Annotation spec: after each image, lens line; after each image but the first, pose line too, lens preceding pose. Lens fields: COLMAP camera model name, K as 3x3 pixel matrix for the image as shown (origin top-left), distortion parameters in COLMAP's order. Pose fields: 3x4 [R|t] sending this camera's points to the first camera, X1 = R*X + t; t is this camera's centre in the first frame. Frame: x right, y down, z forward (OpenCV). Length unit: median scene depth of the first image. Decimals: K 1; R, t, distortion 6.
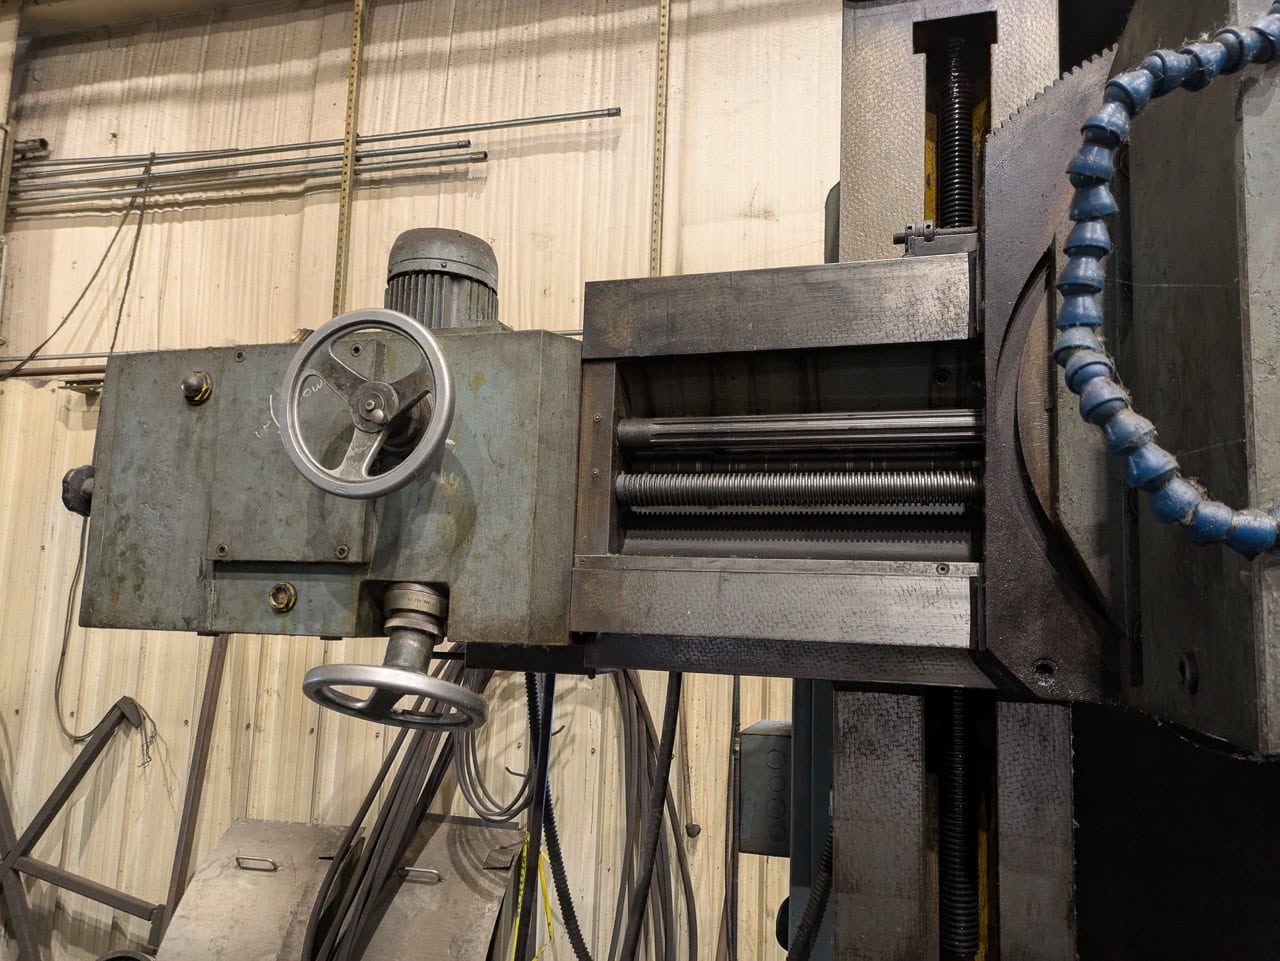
lens RADIAL K [[957.6, 0, 632.0], [0, 957.6, 481.9], [0, 0, 1]] dist [0.043815, -0.039720]
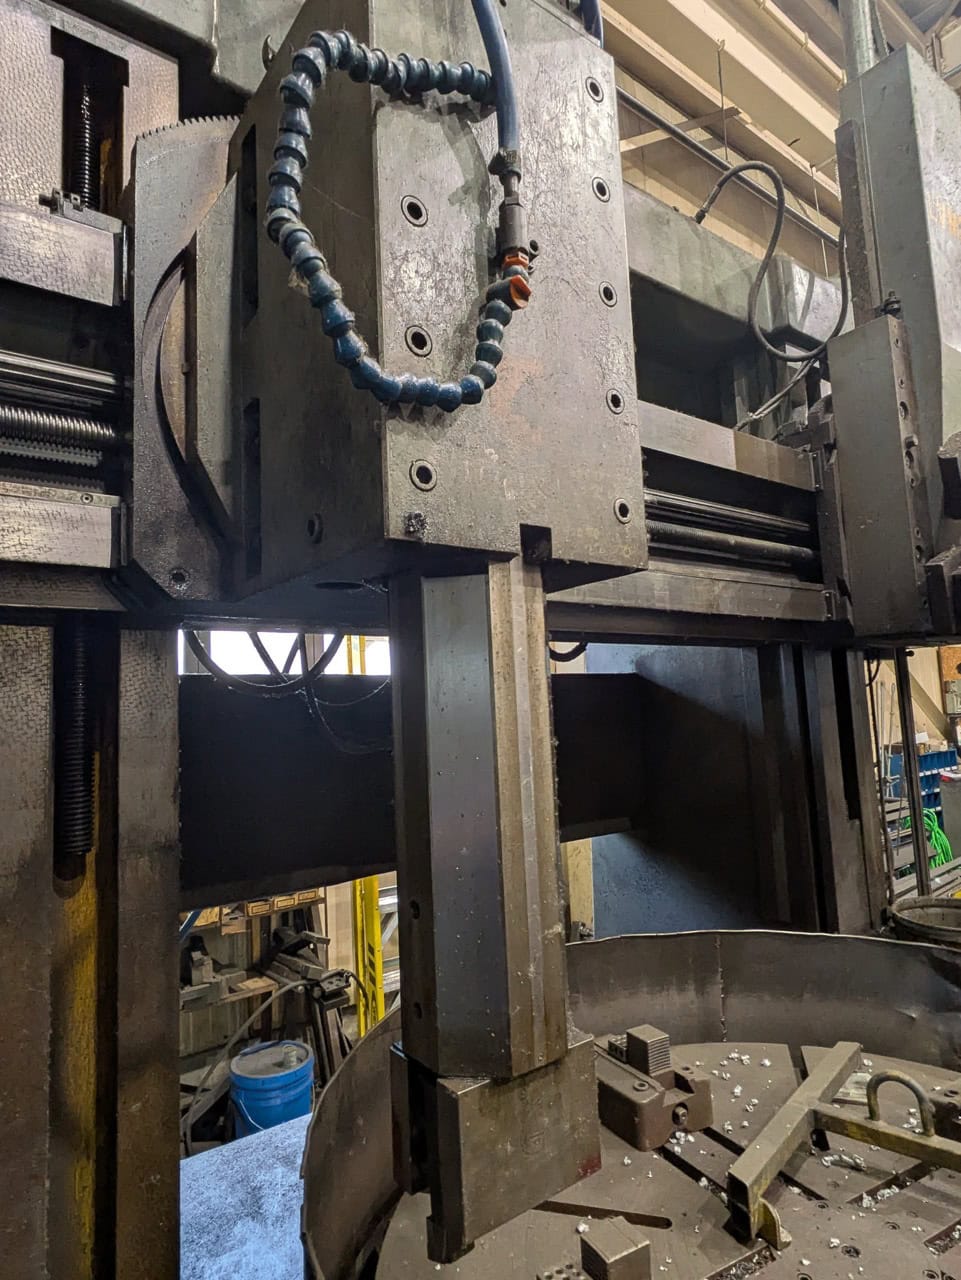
lens RADIAL K [[747.6, 0, 468.3], [0, 747.6, 639.4], [0, 0, 1]] dist [-0.001856, 0.000056]
pose [[0.606716, 0.020823, 0.794646, -0.024312], [-0.040517, 0.999168, 0.004753, 0.060151], [-0.793885, -0.035081, 0.607055, 0.030292]]
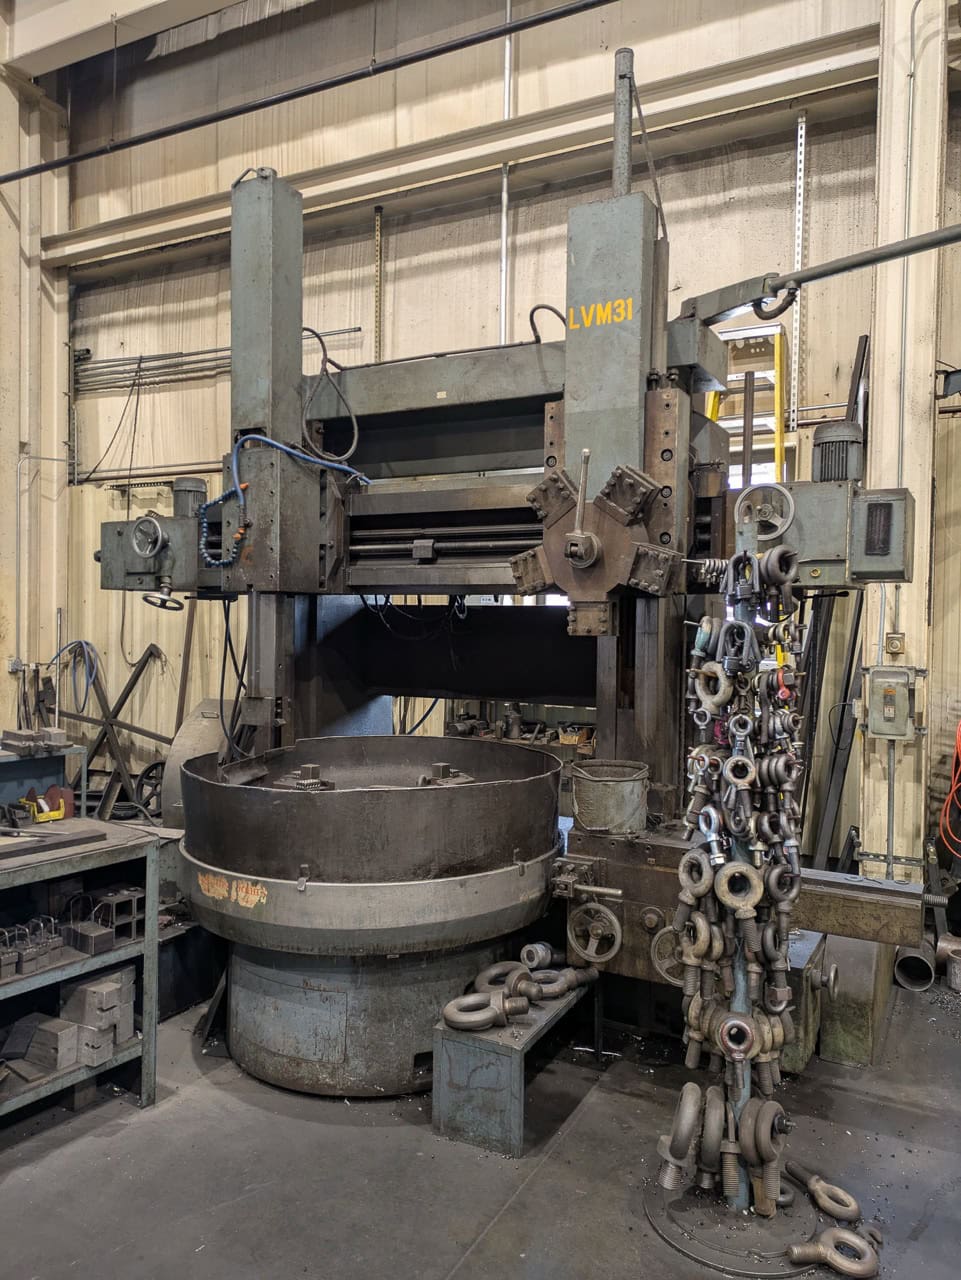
lens RADIAL K [[957.6, 0, 464.8], [0, 957.6, 630.4], [0, 0, 1]] dist [0.043815, -0.039720]
pose [[0.976451, -0.017267, -0.215049, 0.630013], [0.047817, 0.989322, 0.137681, -0.058441], [0.210375, -0.144721, 0.966849, -0.922959]]
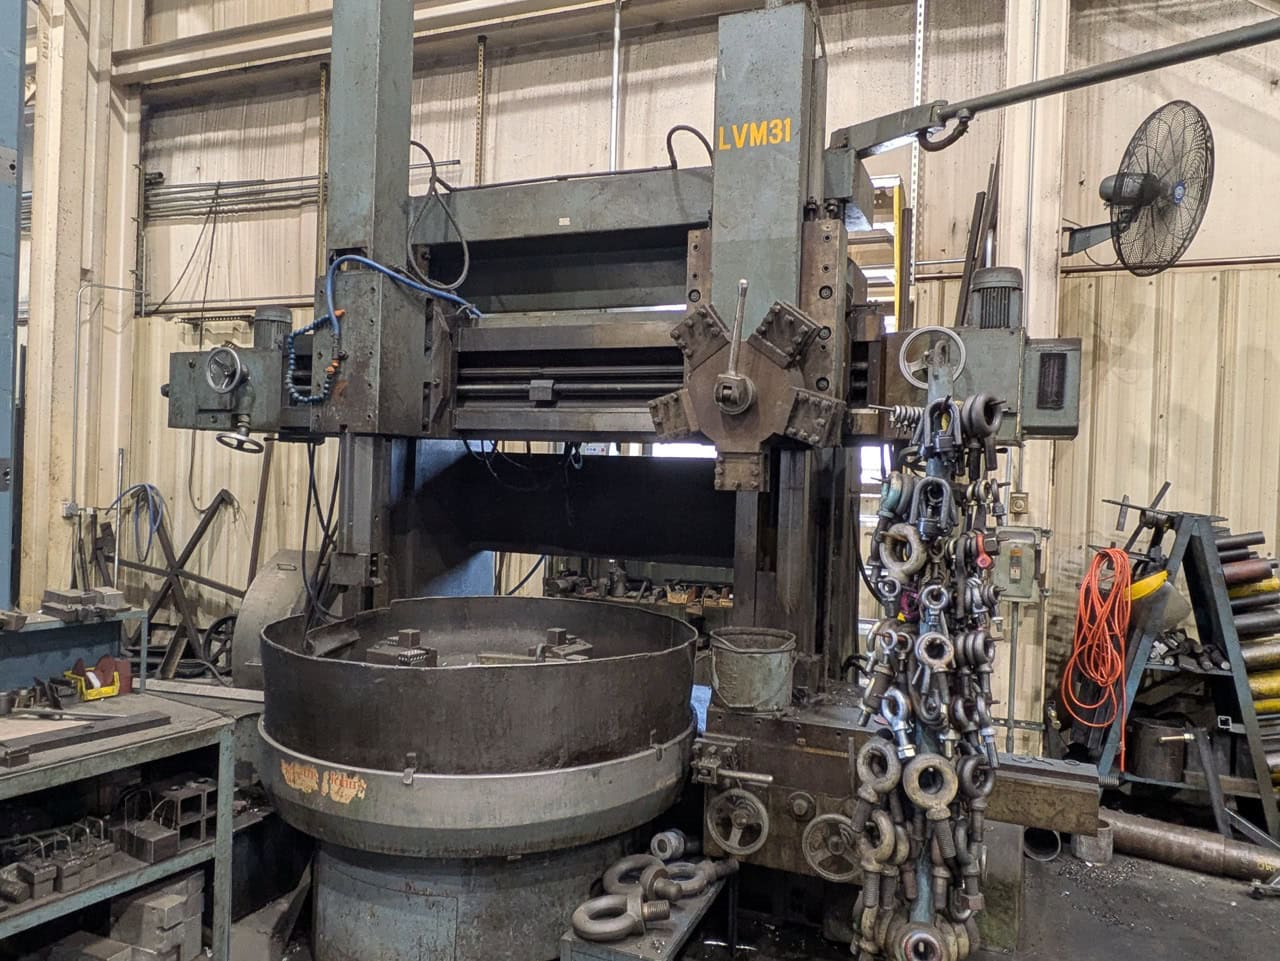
lens RADIAL K [[930.4, 0, 640.0], [0, 930.4, 480.5], [0, 0, 1]] dist [-0.018023, 0.009230]
pose [[0.994372, 0.001202, -0.105942, 0.546753], [0.013685, 0.990101, 0.139686, -0.041353], [0.105061, -0.140350, 0.984512, -0.797075]]
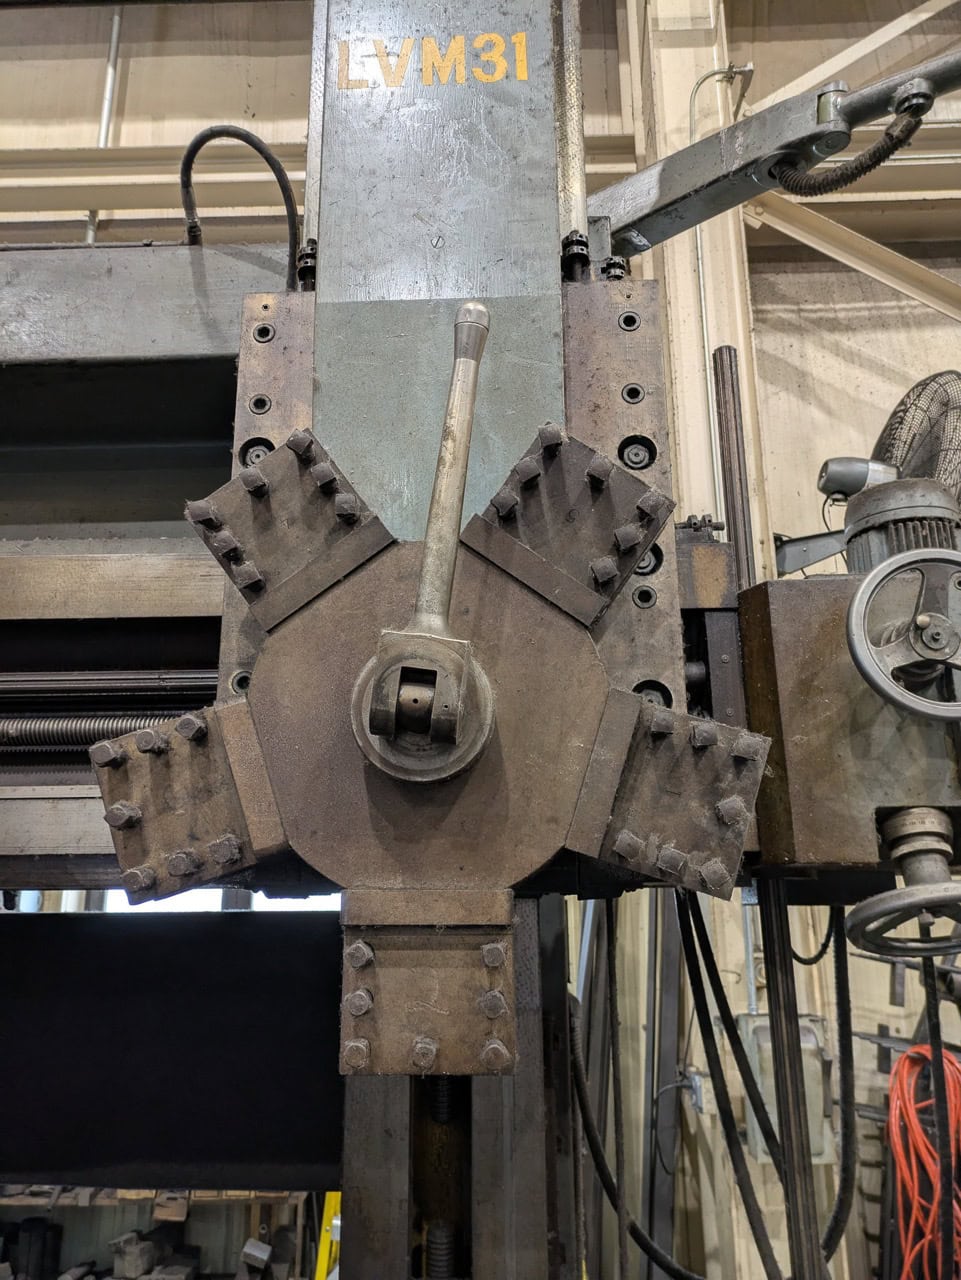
lens RADIAL K [[957.6, 0, 464.8], [0, 957.6, 630.4], [0, 0, 1]] dist [0.043815, -0.039720]
pose [[0.968370, 0.033680, 0.247235, 0.493999], [0.000640, 0.990510, -0.137441, 0.010945], [-0.249518, 0.133252, 0.959158, -0.213216]]
